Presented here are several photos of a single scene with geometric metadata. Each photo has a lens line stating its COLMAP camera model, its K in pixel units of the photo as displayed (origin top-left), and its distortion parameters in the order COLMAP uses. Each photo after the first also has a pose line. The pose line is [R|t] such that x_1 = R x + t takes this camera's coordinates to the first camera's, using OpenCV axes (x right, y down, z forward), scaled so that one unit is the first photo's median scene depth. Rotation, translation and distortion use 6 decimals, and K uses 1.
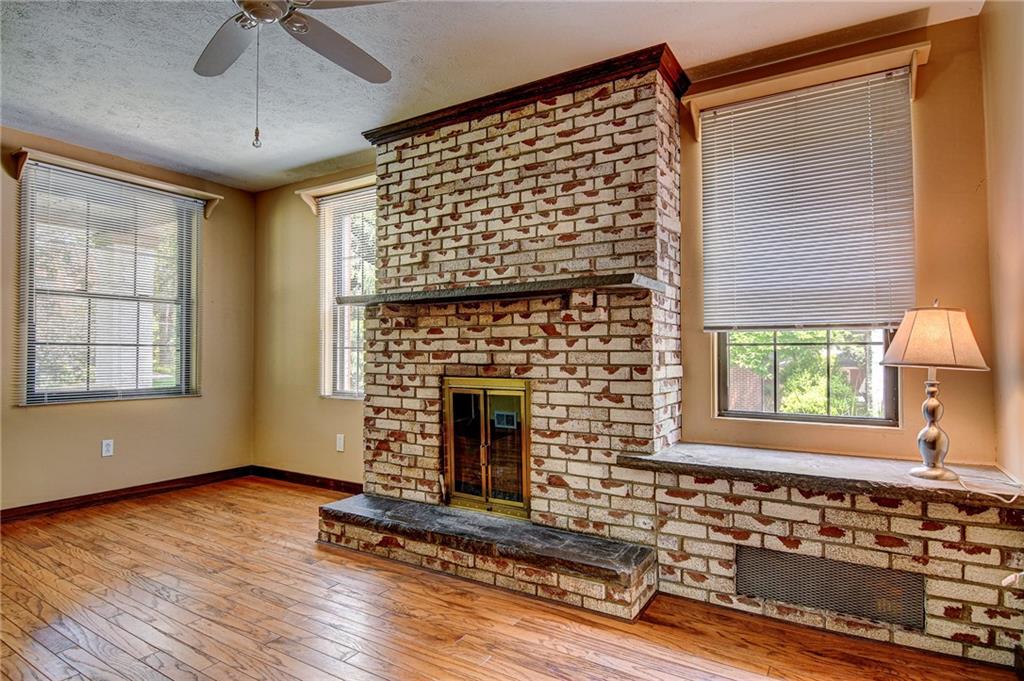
lens RADIAL K [[561.6, 0, 508.0], [0, 561.6, 340.4], [0, 0, 1]] dist [-0.003702, -0.009935]
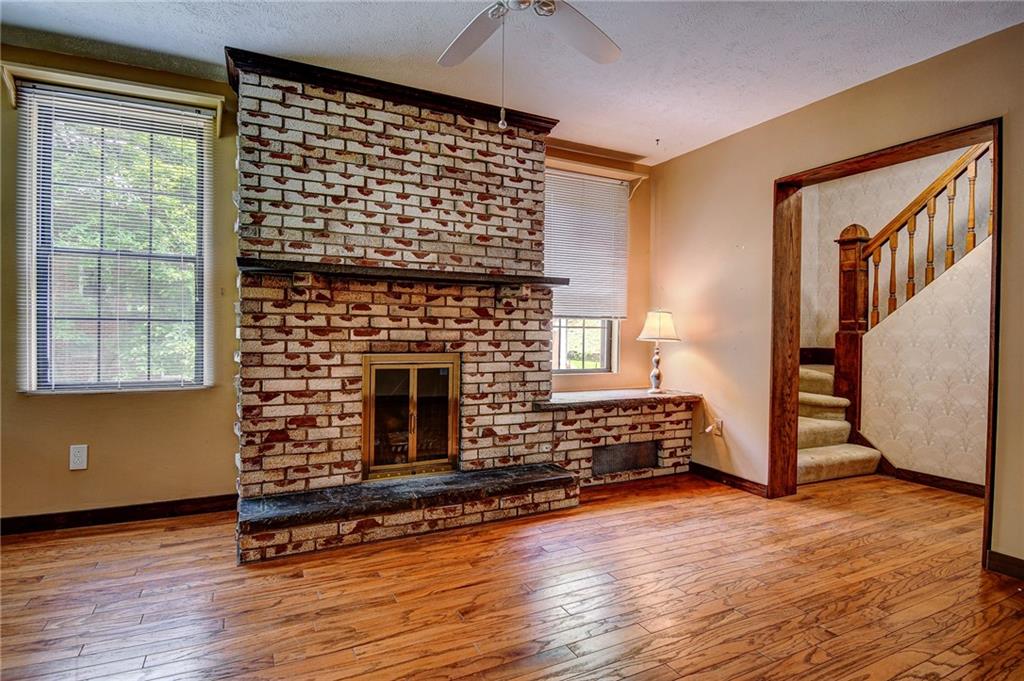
lens RADIAL K [[542.2, 0, 512.5], [0, 542.2, 339.5], [0, 0, 1]] dist [0.001240, -0.002604]
pose [[0.505428, -0.005853, 0.862849, -0.907472], [-0.031485, 0.999186, 0.025221, 0.008363], [-0.862294, -0.039914, 0.504832, 0.330581]]
